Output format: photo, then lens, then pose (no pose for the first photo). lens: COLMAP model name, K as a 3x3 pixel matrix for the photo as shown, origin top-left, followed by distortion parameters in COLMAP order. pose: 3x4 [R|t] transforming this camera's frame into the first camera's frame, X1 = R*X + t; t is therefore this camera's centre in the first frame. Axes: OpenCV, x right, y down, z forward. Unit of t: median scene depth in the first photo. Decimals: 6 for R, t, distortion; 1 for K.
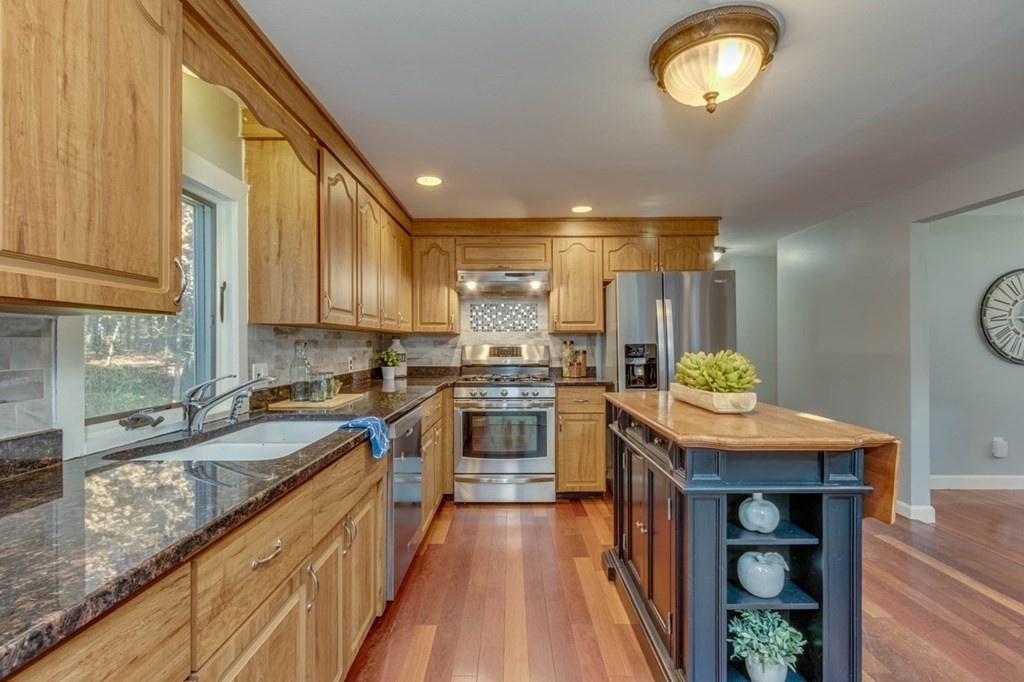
lens RADIAL K [[465.3, 0, 510.7], [0, 465.3, 344.2], [0, 0, 1]] dist [-0.001593, 0.002020]
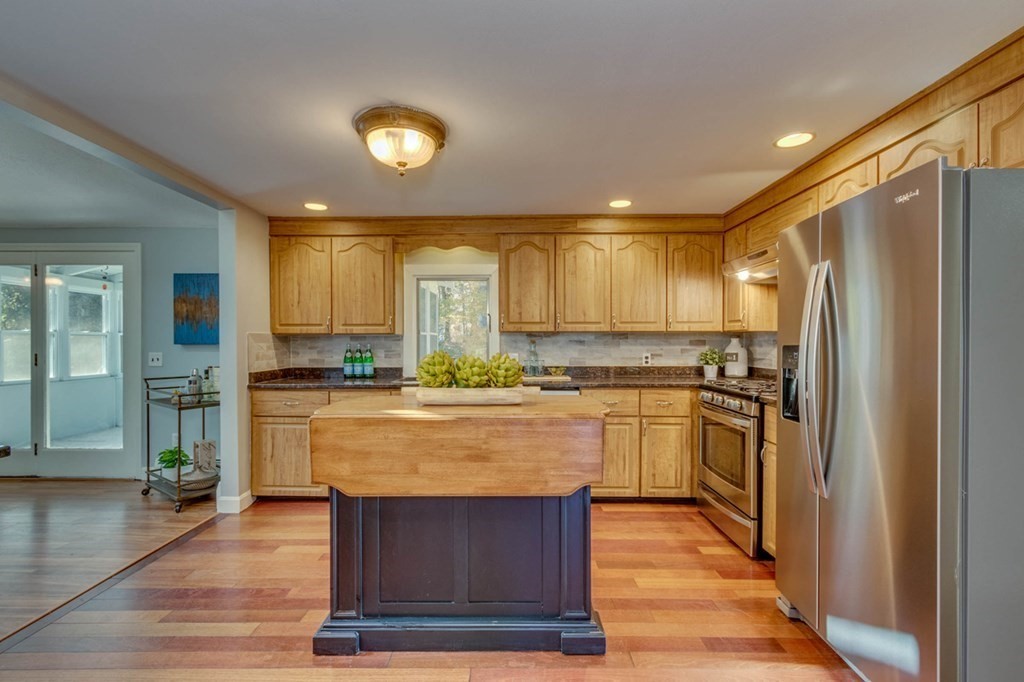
lens RADIAL K [[465.3, 0, 502.0], [0, 465.3, 341.9], [0, 0, 1]] dist [-0.001593, 0.002020]
pose [[-0.018518, 0.000747, -0.999828, 2.780540], [-0.001266, 0.999999, 0.000771, -0.014759], [0.999828, 0.001280, -0.018517, 2.032613]]
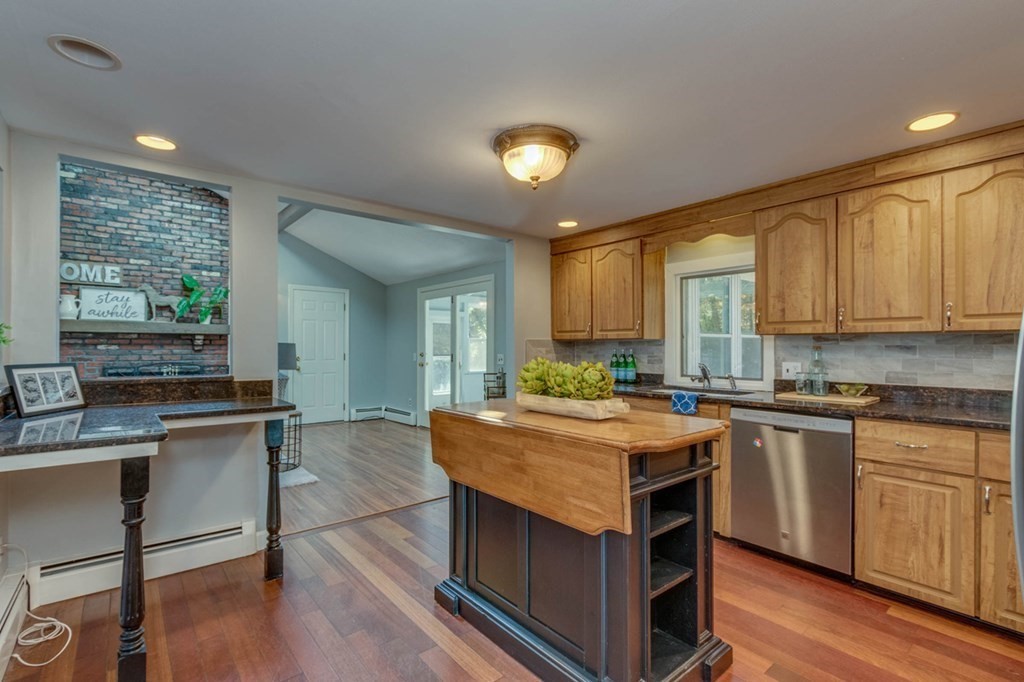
lens RADIAL K [[465.3, 0, 504.1], [0, 465.3, 342.8], [0, 0, 1]] dist [-0.001593, 0.002020]
pose [[-0.771717, -0.002136, -0.635963, 2.194091], [-0.000267, 0.999995, -0.003034, -0.031345], [0.635967, -0.002172, -0.771714, 3.146161]]
